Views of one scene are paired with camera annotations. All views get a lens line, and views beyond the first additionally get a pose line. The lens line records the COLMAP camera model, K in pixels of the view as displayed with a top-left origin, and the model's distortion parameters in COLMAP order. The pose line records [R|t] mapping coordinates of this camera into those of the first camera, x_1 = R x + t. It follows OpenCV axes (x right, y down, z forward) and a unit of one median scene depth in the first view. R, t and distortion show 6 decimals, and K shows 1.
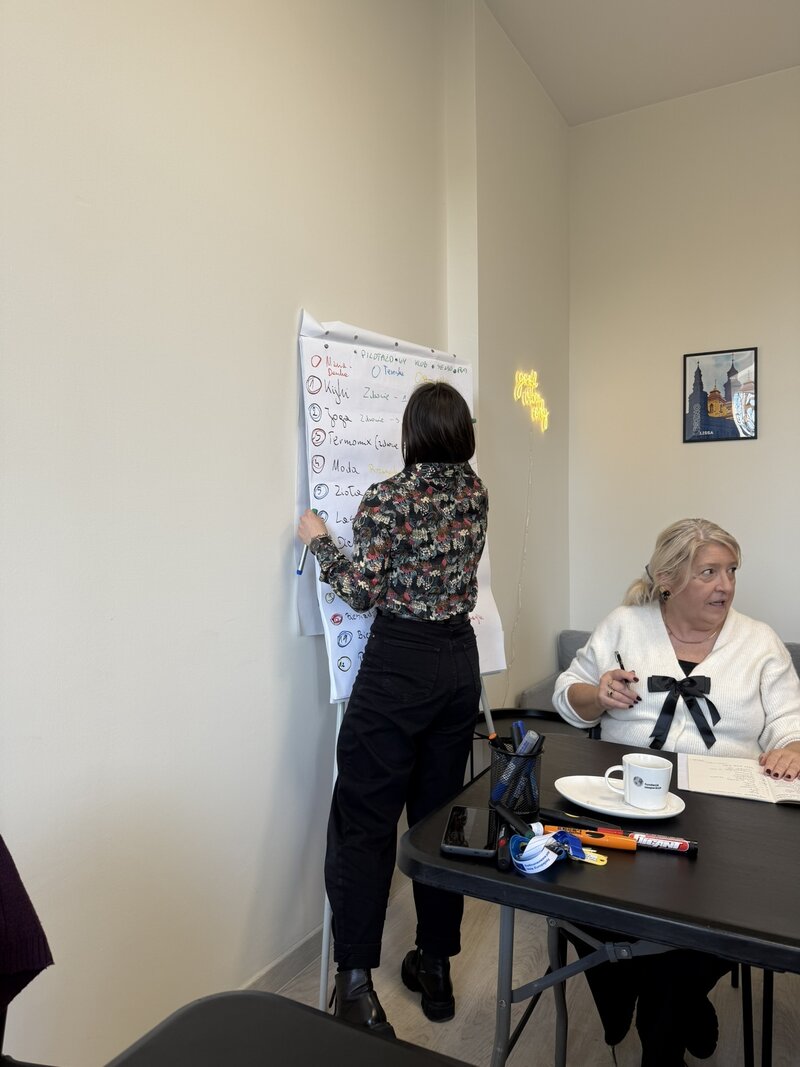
lens RADIAL K [[758.1, 0, 400.0], [0, 758.1, 533.5], [0, 0, 1]] dist [0.083386, -0.108603]
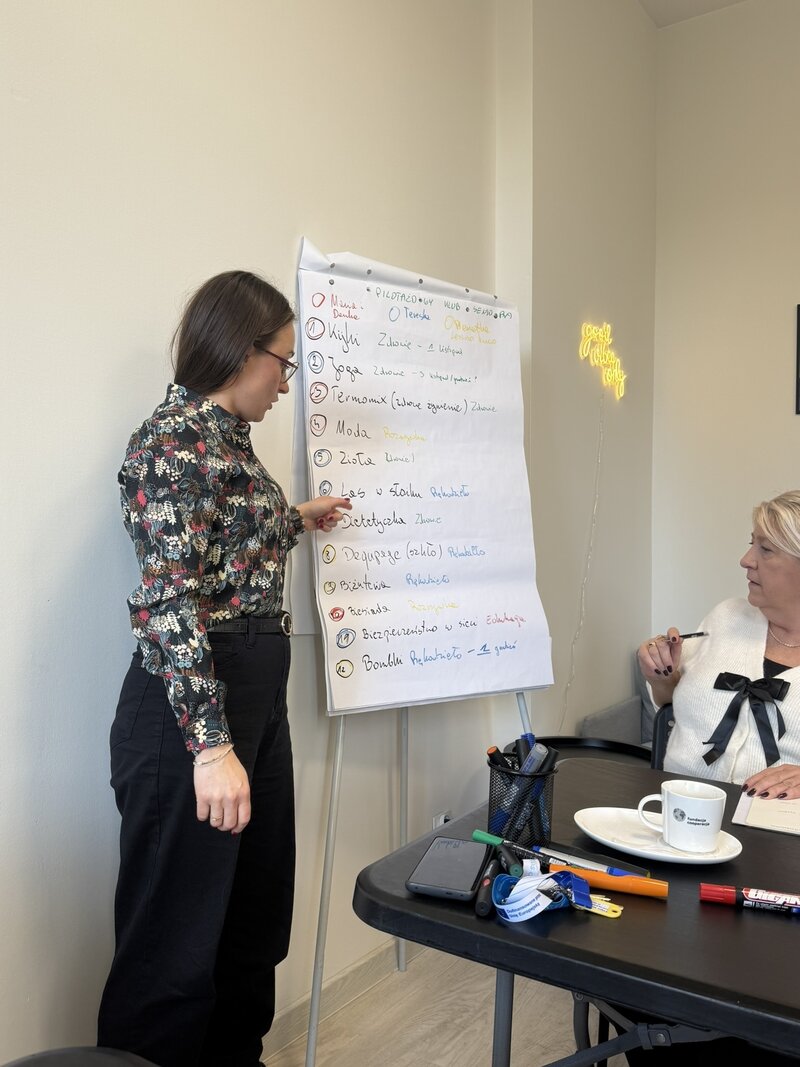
lens RADIAL K [[888.7, 0, 398.7], [0, 888.7, 540.8], [0, 0, 1]] dist [0.094022, -0.128702]
pose [[0.996194, 0.013315, -0.086143, 0.062500], [-0.013357, 0.999911, 0.000088, 0.031790], [0.086136, 0.001063, 0.996283, 0.048165]]
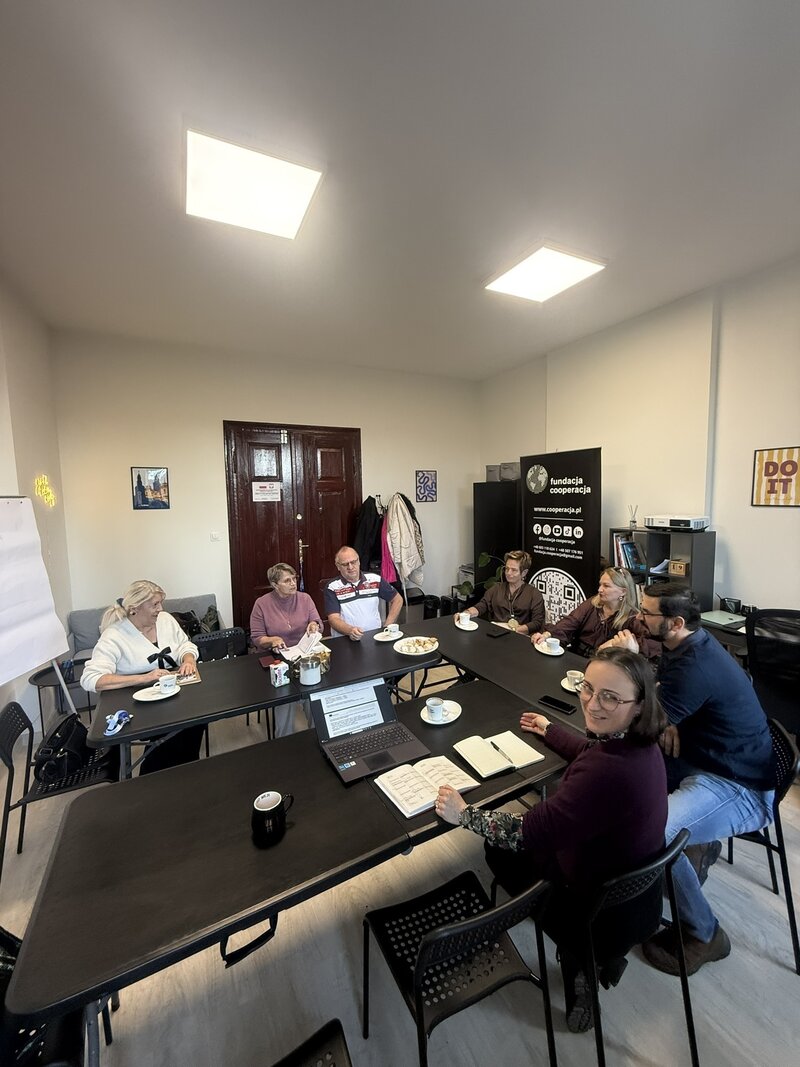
lens RADIAL K [[425.5, 0, 400.0], [0, 425.5, 533.5], [0, 0, 1]] dist [-0.002189, -0.000027]
pose [[0.557057, -0.085873, 0.826023, -0.308145], [0.007744, 0.995133, 0.098232, -0.261432], [-0.830438, -0.048324, 0.555011, -0.410898]]
